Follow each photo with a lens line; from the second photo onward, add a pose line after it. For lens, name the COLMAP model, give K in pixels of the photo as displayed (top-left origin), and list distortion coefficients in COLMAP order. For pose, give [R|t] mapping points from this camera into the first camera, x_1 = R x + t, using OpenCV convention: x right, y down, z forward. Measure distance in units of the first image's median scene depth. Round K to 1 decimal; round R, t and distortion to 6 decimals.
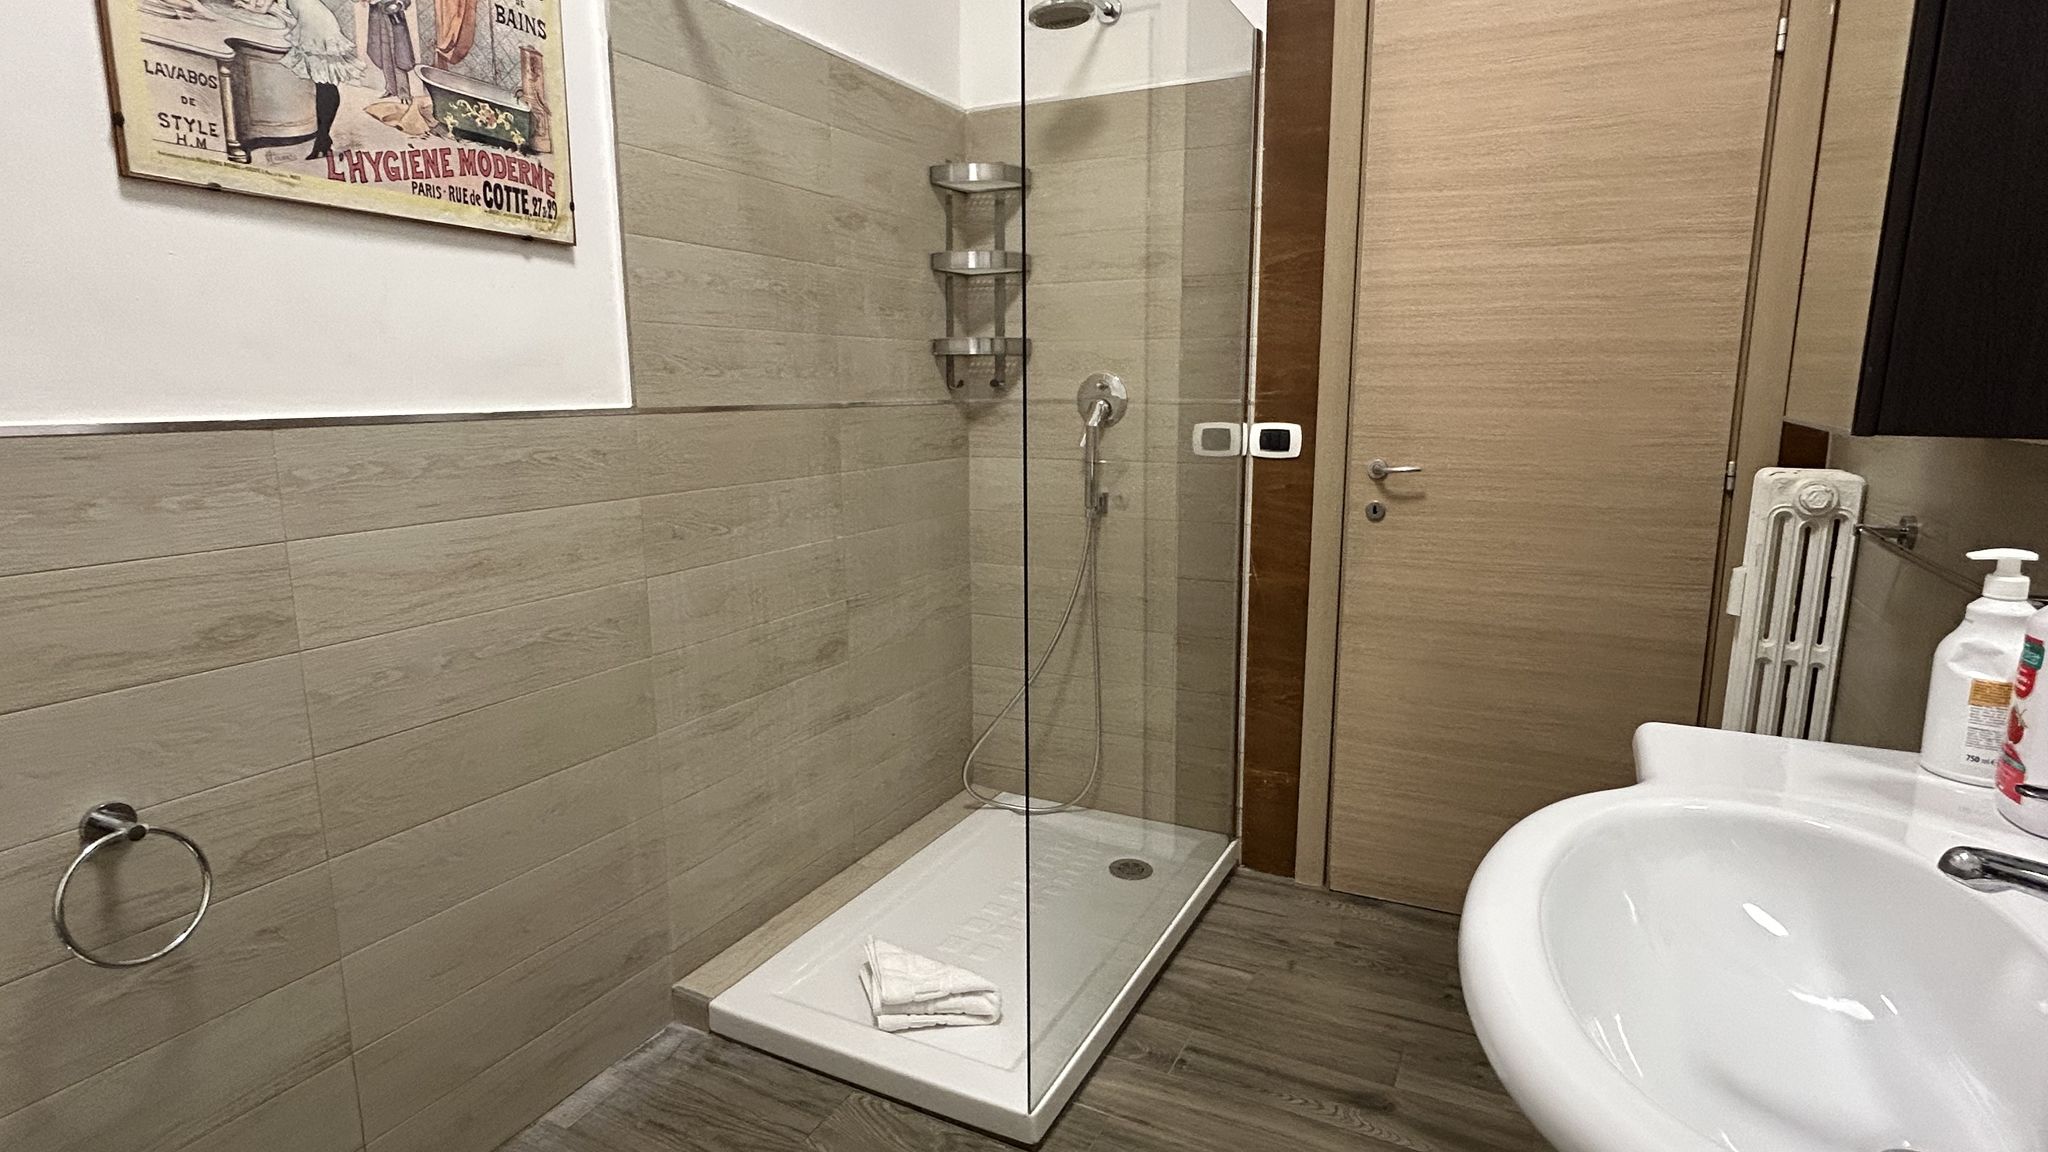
lens RADIAL K [[1051.0, 0, 1024.4], [0, 1051.0, 574.4], [0, 0, 1]] dist [-0.001132, -0.000170]
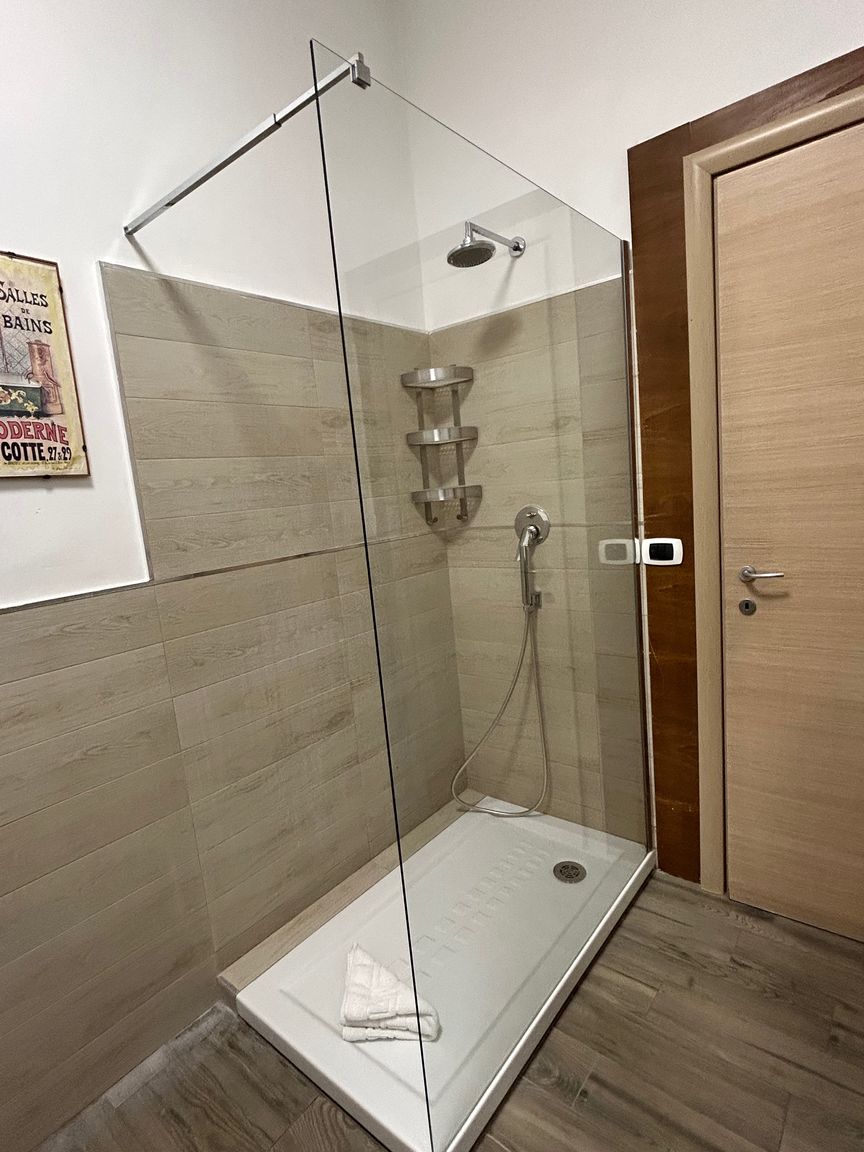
lens RADIAL K [[592.0, 0, 433.8], [0, 592.0, 576.1], [0, 0, 1]] dist [-0.003899, 0.002873]
pose [[0.973290, -0.051268, -0.223782, 0.139113], [0.047387, 0.998619, -0.022681, -0.102891], [0.224636, 0.011471, 0.974375, 0.248064]]
